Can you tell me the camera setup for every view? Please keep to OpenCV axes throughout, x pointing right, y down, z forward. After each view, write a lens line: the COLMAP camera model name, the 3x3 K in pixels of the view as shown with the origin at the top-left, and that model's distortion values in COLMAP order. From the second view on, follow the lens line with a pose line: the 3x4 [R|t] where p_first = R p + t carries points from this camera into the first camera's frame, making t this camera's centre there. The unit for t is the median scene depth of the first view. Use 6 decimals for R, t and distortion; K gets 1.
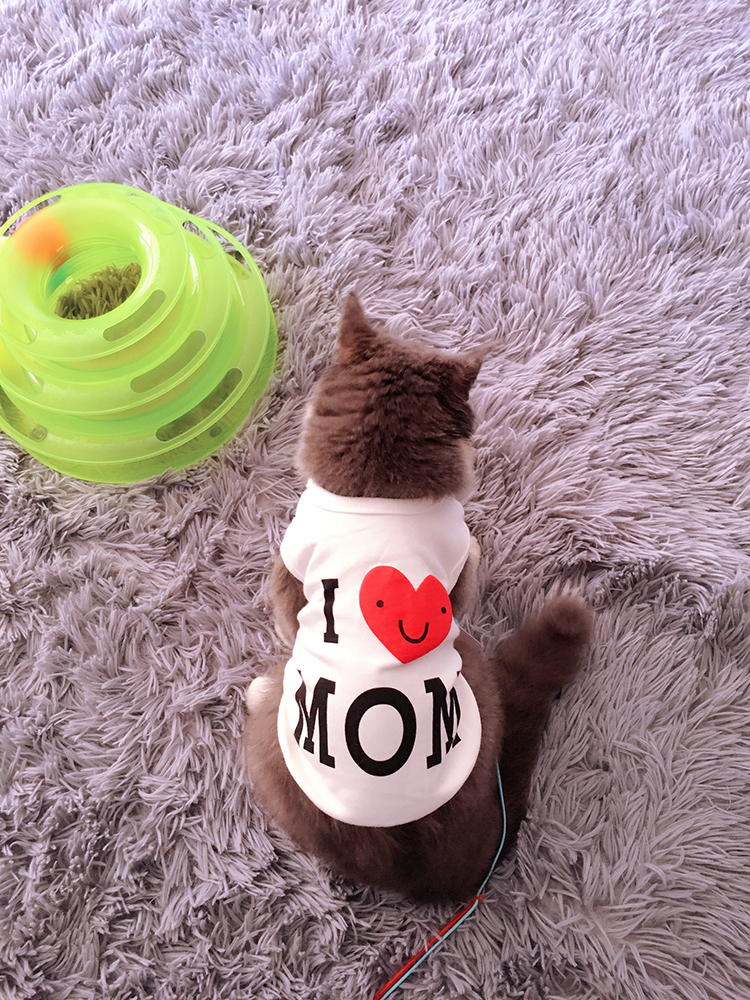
lens RADIAL K [[852.9, 0, 379.9], [0, 852.9, 505.4], [0, 0, 1]] dist [0.094639, -0.152813]
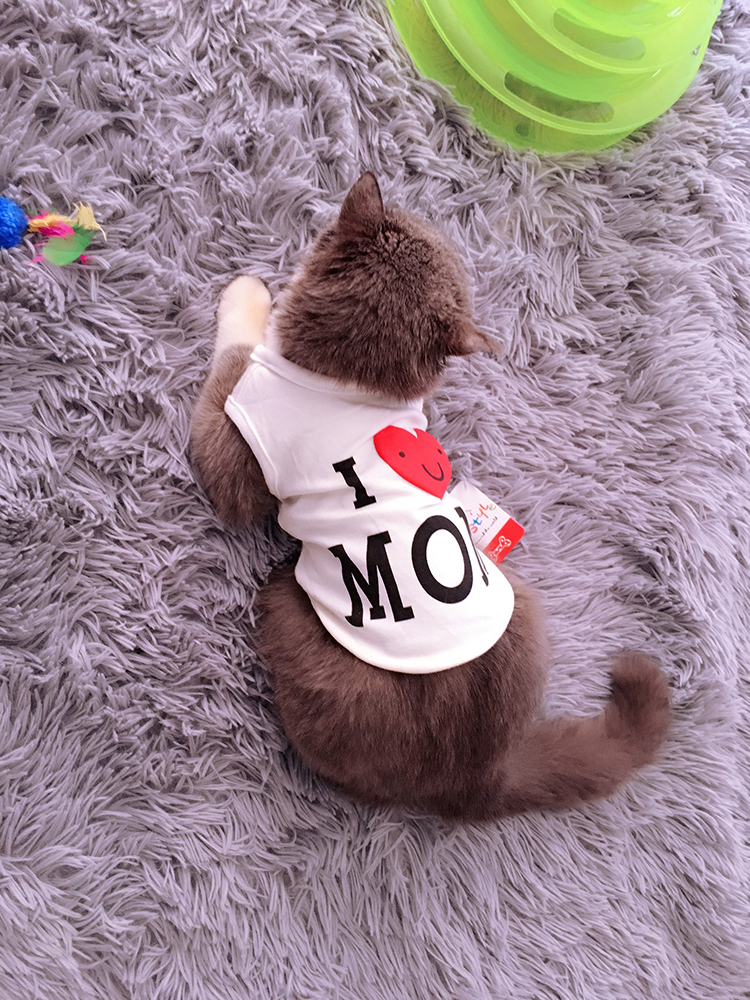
lens RADIAL K [[852.9, 0, 379.9], [0, 852.9, 505.4], [0, 0, 1]] dist [0.094639, -0.152813]
pose [[0.576039, 0.764842, 0.288438, -0.230445], [-0.806890, 0.588502, 0.050927, 0.196395], [-0.130795, -0.262074, 0.956143, 0.108341]]
